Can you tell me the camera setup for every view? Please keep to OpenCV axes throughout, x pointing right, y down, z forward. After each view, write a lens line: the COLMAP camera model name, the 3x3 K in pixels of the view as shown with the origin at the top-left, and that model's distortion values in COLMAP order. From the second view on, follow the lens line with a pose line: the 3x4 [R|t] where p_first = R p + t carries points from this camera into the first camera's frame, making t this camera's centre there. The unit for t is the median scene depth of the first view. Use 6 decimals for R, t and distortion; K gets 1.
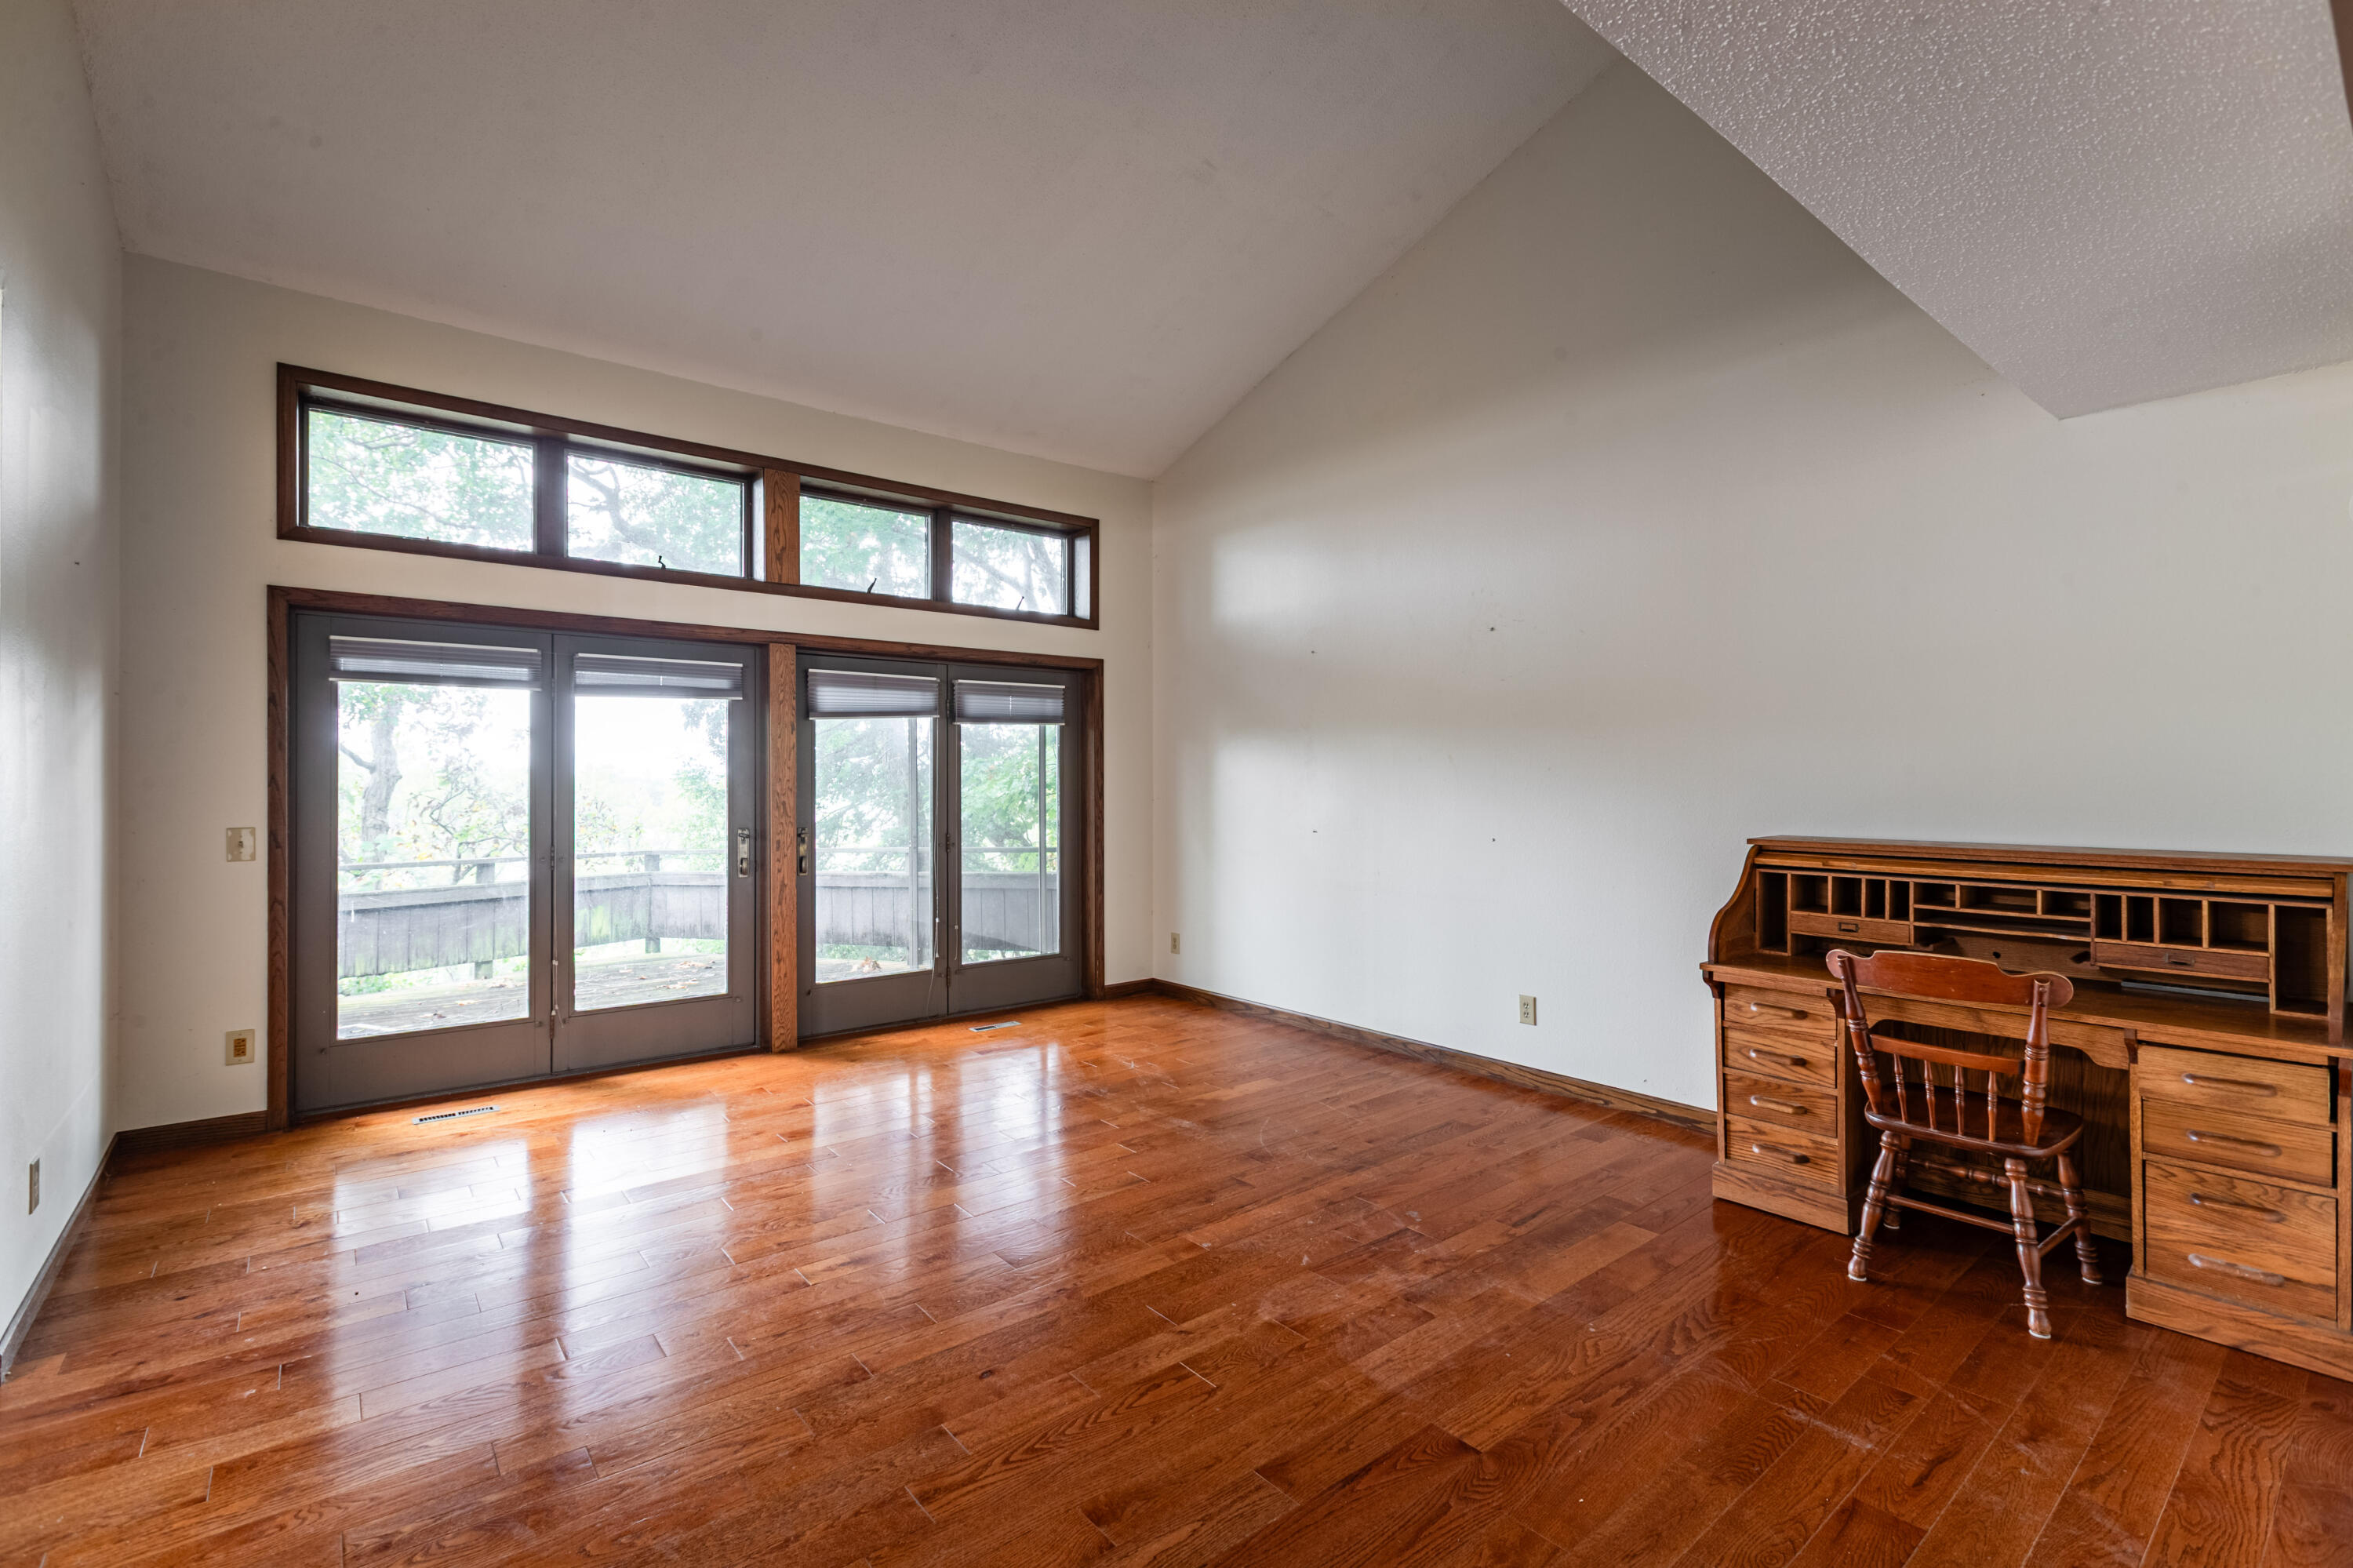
lens RADIAL K [[1051.3, 0, 1170.3], [0, 1051.3, 773.8], [0, 0, 1]] dist [0.000294, 0.000085]
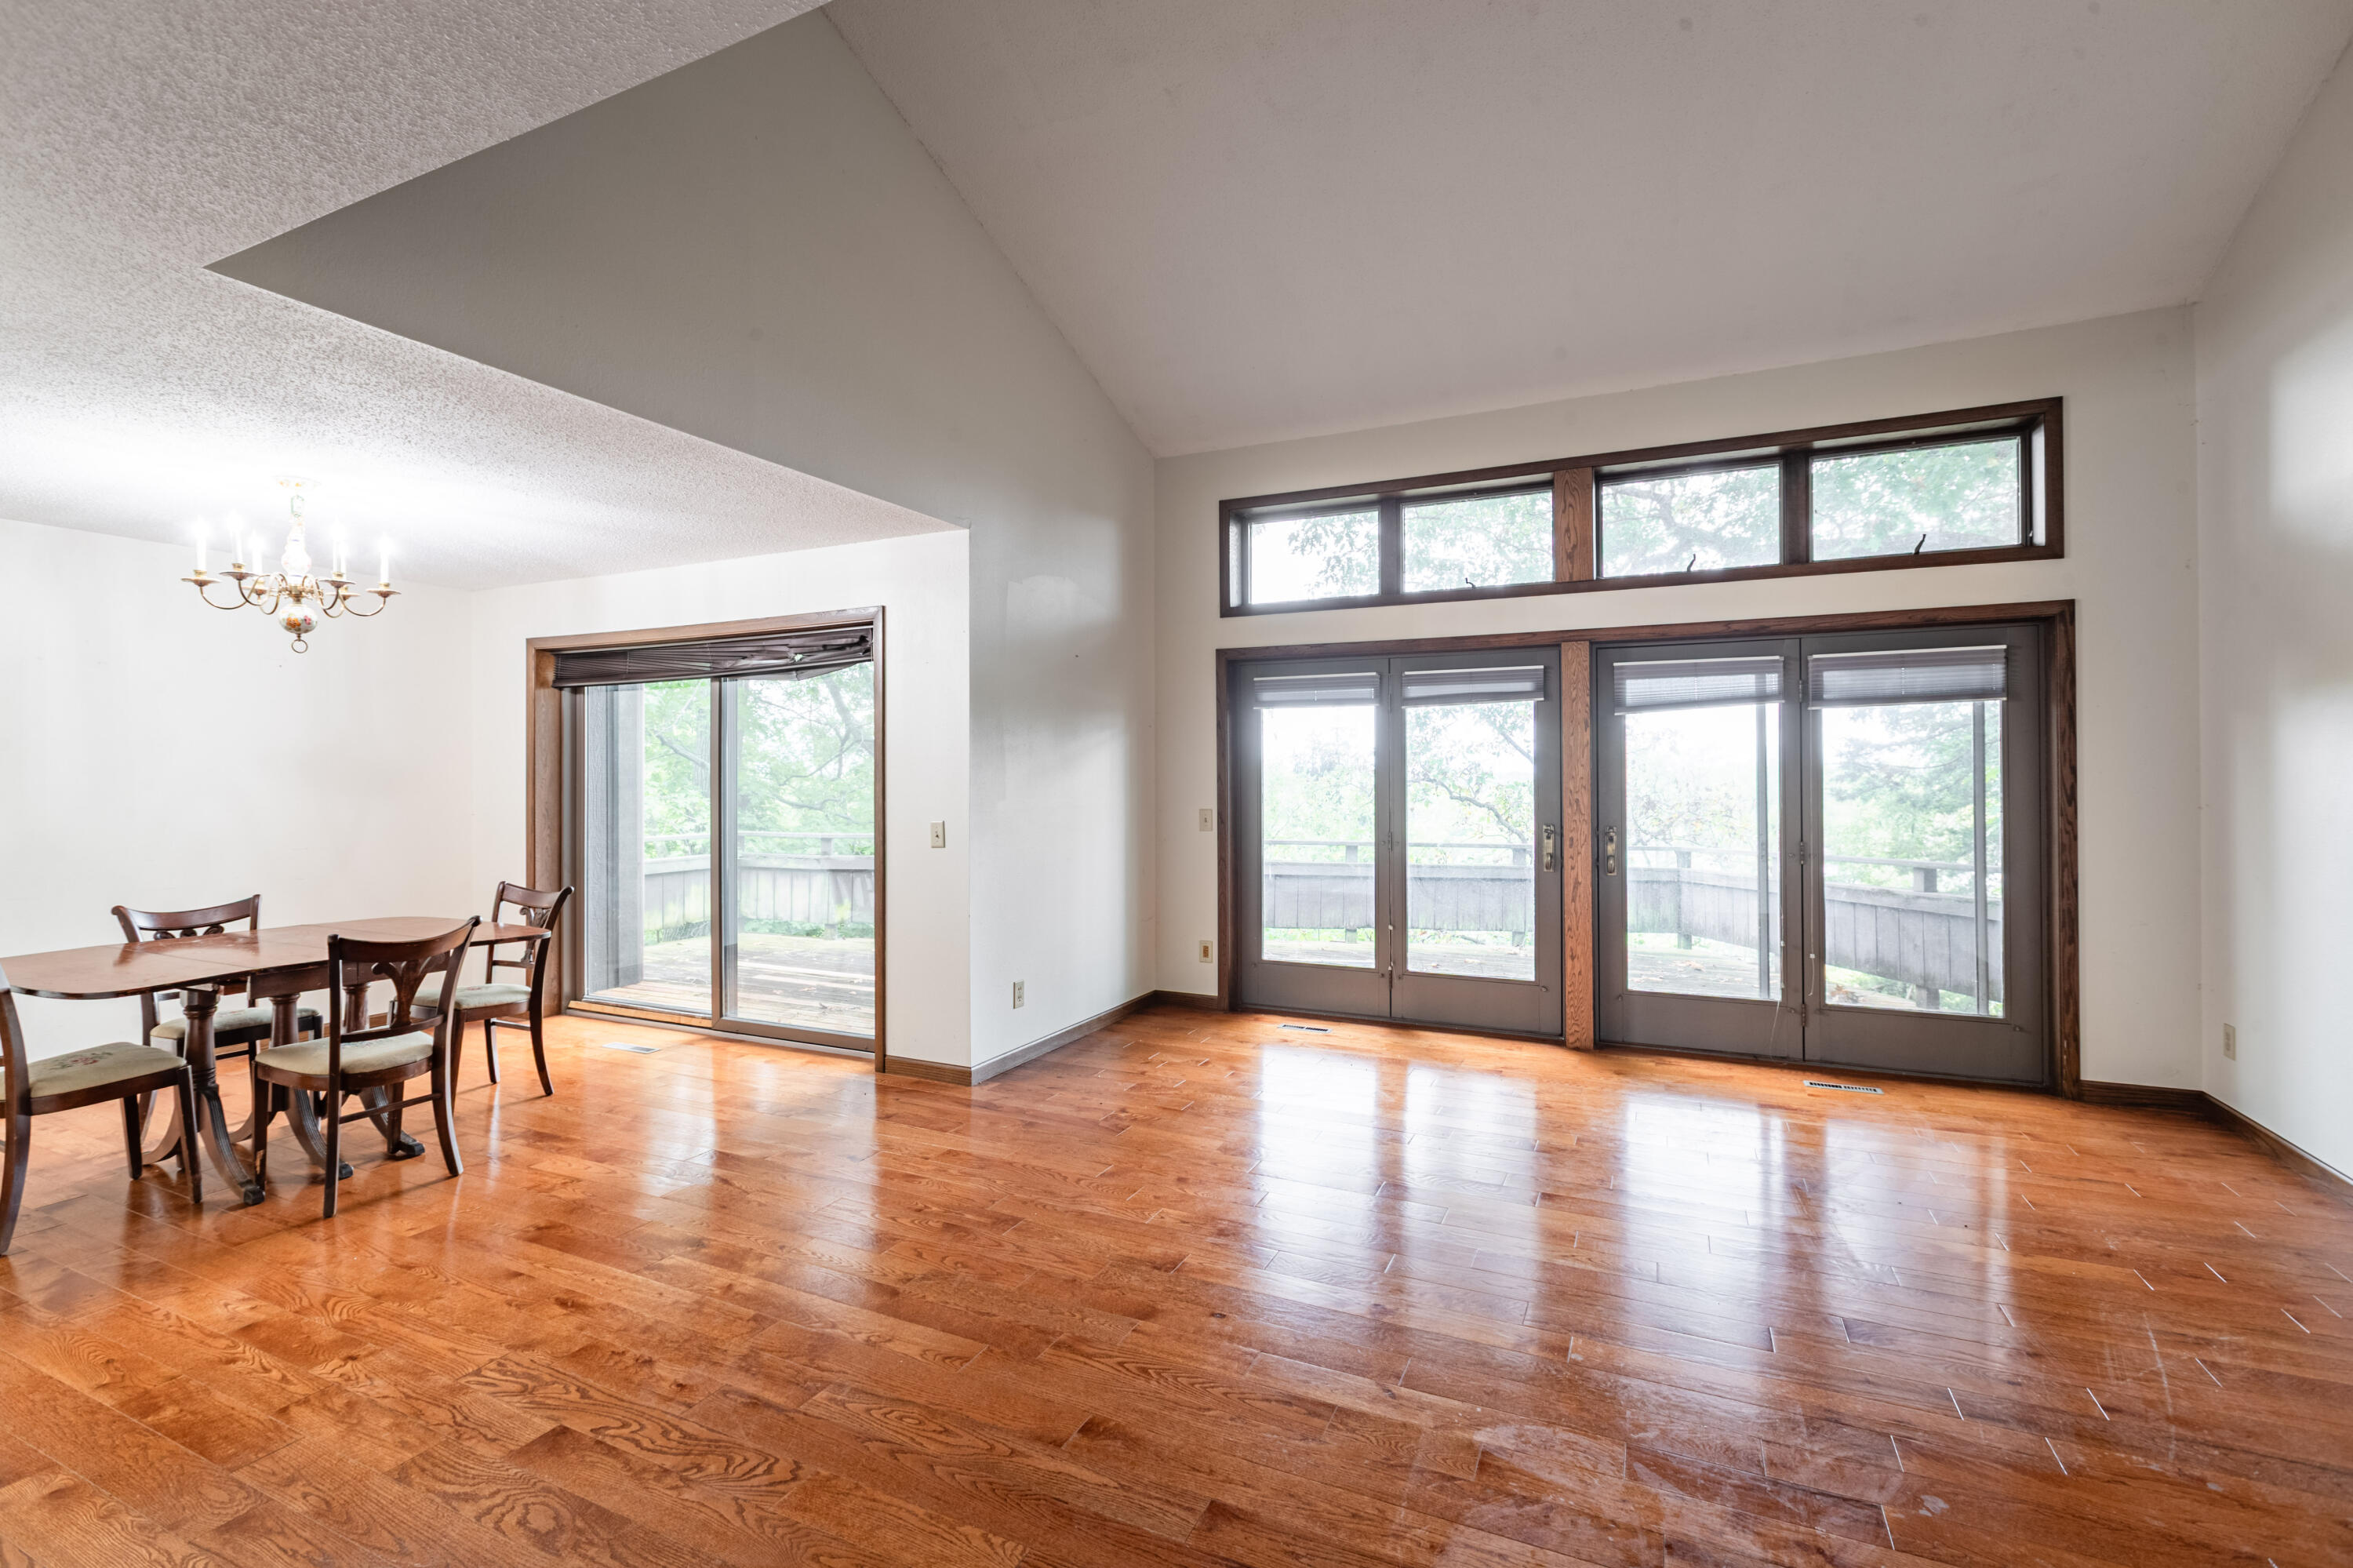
lens RADIAL K [[1051.3, 0, 1171.2], [0, 1051.3, 778.7], [0, 0, 1]] dist [0.000294, 0.000085]
pose [[0.430243, -0.000280, -0.902713, 0.365870], [0.007341, 0.999968, 0.003189, 0.000832], [0.902683, -0.007999, 0.430232, 0.220104]]
